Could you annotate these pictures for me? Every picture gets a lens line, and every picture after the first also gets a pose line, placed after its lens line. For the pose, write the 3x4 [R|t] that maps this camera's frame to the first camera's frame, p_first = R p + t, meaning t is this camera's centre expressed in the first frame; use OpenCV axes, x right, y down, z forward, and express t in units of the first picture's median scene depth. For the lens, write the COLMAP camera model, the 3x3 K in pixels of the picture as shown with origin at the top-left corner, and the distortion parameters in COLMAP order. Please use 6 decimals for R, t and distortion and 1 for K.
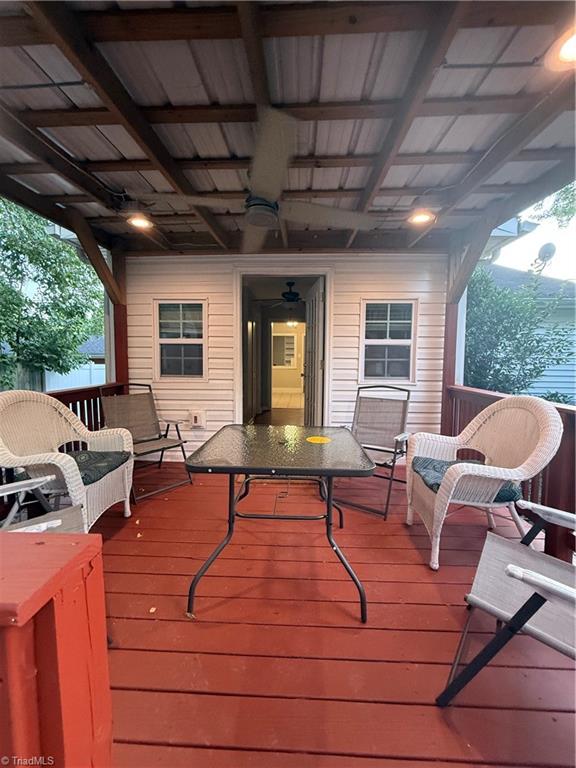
lens RADIAL K [[305.5, 0, 288.0], [0, 305.5, 382.5], [0, 0, 1]] dist [-0.000149, -0.000089]
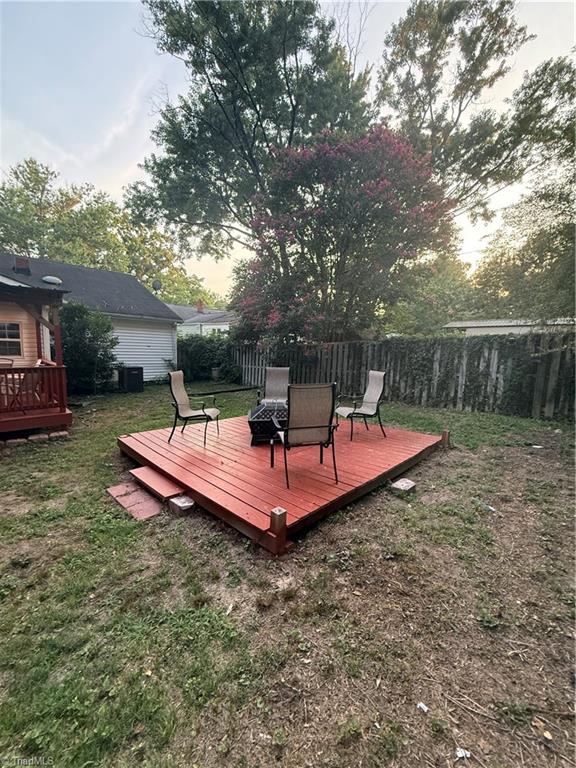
lens RADIAL K [[305.5, 0, 285.6], [0, 305.5, 382.5], [0, 0, 1]] dist [-0.000149, -0.000089]
pose [[0.681164, -0.072313, 0.728551, 0.056477], [0.026687, 0.996901, 0.073998, 0.072957], [-0.731644, -0.030962, 0.680983, -2.062424]]
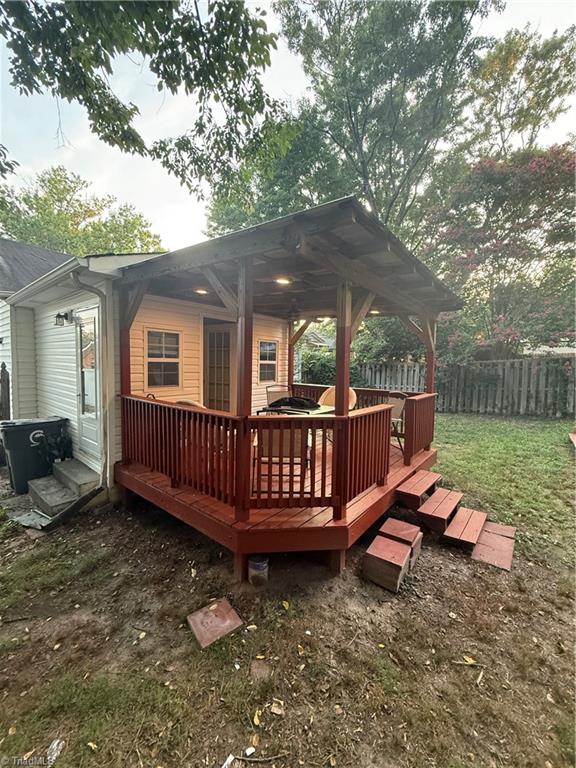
lens RADIAL K [[305.5, 0, 285.3], [0, 305.5, 379.2], [0, 0, 1]] dist [-0.000149, -0.000089]
pose [[0.596099, -0.039673, 0.801930, -1.123620], [0.047108, 0.998786, 0.014394, -0.047366], [-0.801528, 0.029197, 0.597244, -0.219024]]
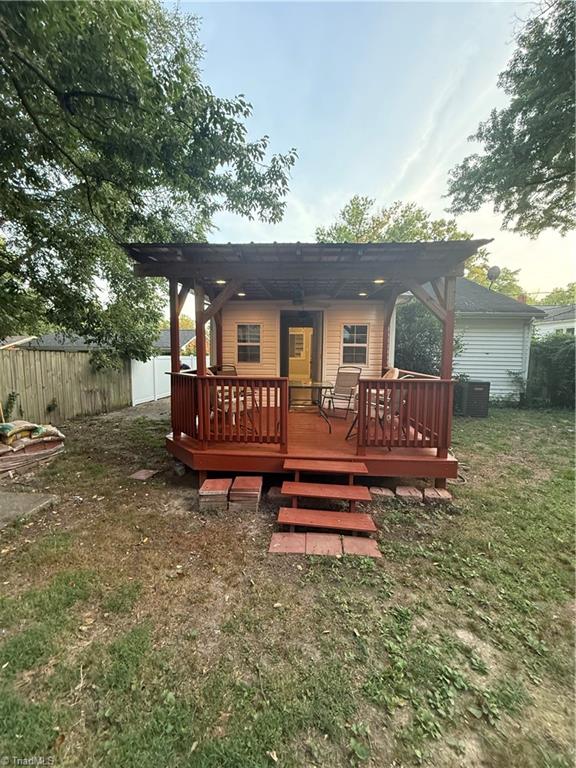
lens RADIAL K [[305.5, 0, 290.3], [0, 305.5, 380.1], [0, 0, 1]] dist [-0.000149, -0.000089]
pose [[0.999920, 0.004051, -0.011994, -0.062845], [-0.003831, 0.999826, 0.018261, 0.057818], [0.012066, -0.018213, 0.999761, -0.960420]]
